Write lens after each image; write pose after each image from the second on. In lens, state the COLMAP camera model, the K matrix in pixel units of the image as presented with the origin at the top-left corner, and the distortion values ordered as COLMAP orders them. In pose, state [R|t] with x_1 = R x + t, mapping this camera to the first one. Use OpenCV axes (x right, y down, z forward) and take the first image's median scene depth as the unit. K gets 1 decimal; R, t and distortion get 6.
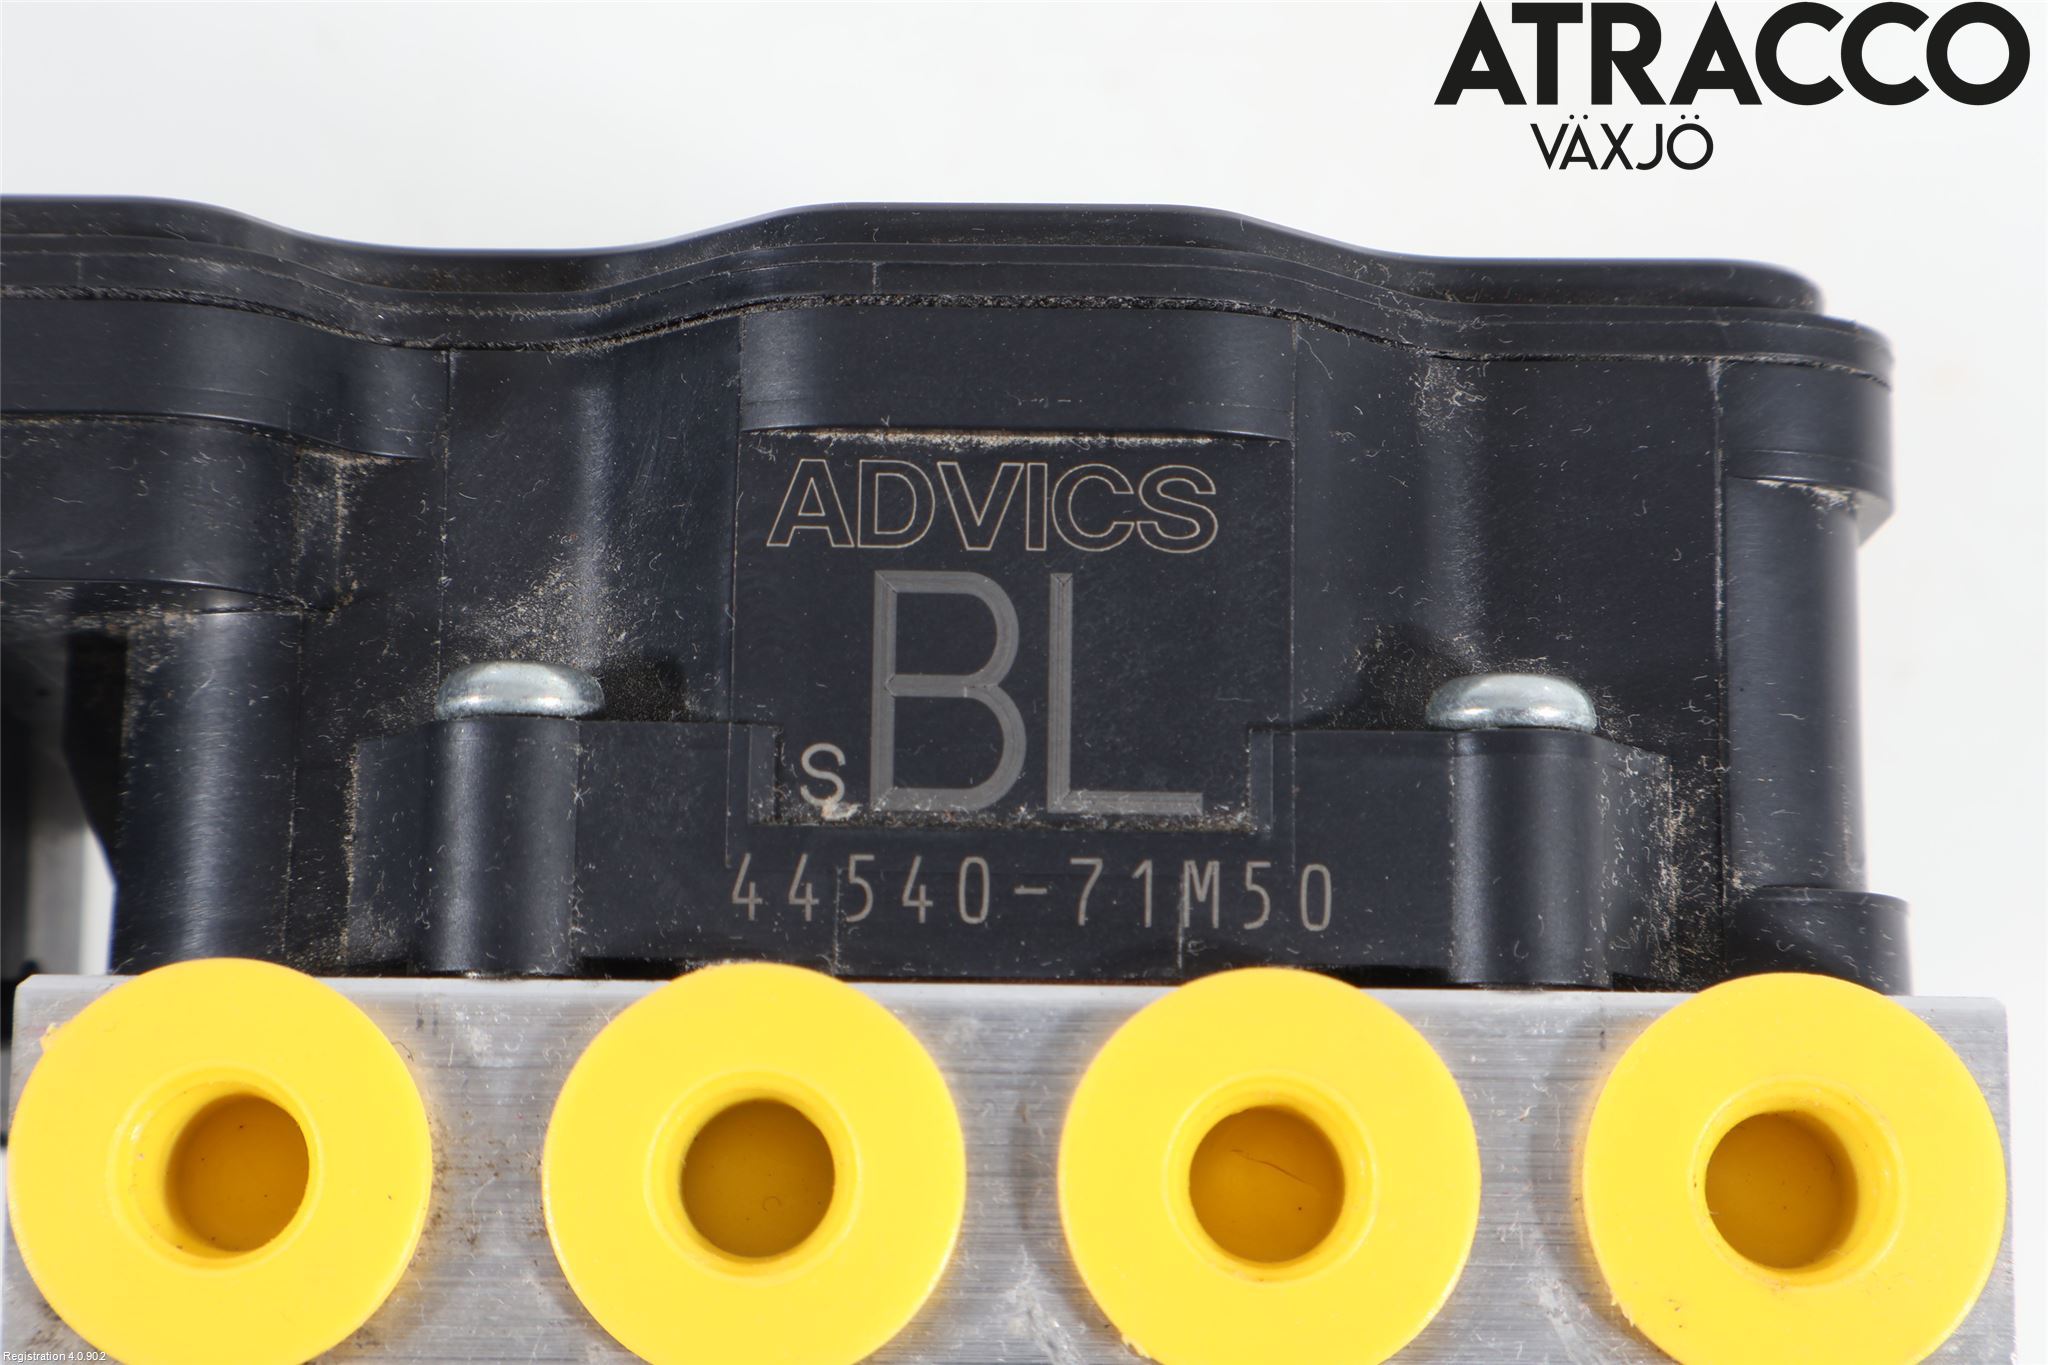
lens RADIAL K [[4325.1, 0, 1024.2], [0, 4325.1, 672.5], [0, 0, 1]] dist [0.044519, 0.000000]
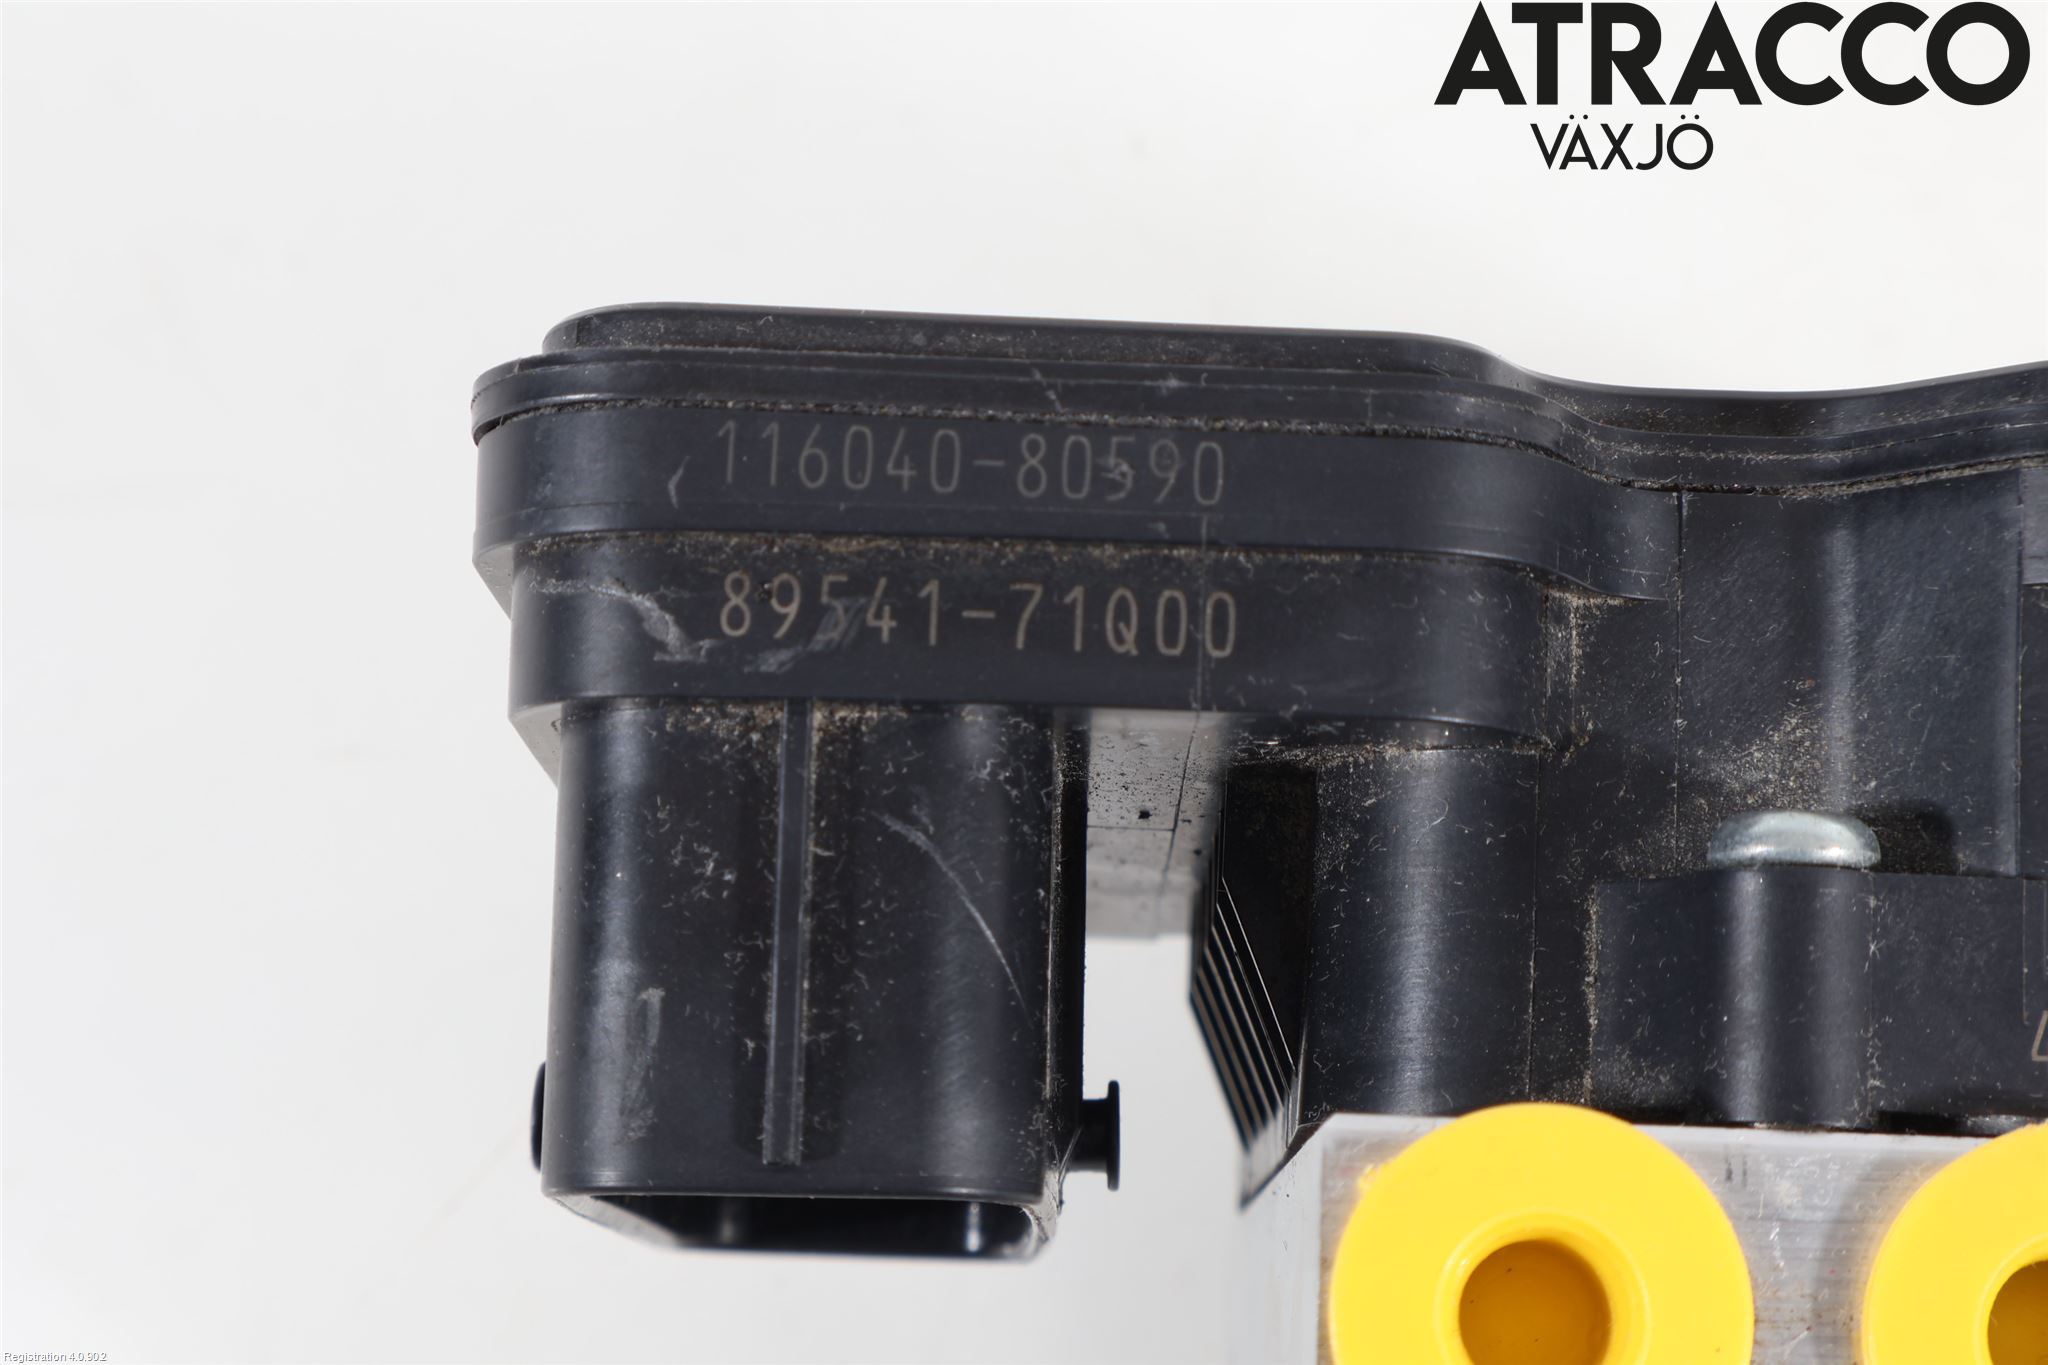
lens RADIAL K [[4325.1, 0, 1021.5], [0, 4325.1, 693.3], [0, 0, 1]] dist [0.044519, 0.000000]
pose [[0.997480, 0.027607, -0.065360, -0.223989], [-0.029066, 0.999347, -0.021469, -0.002545], [0.064724, 0.023315, 0.997631, -0.002505]]
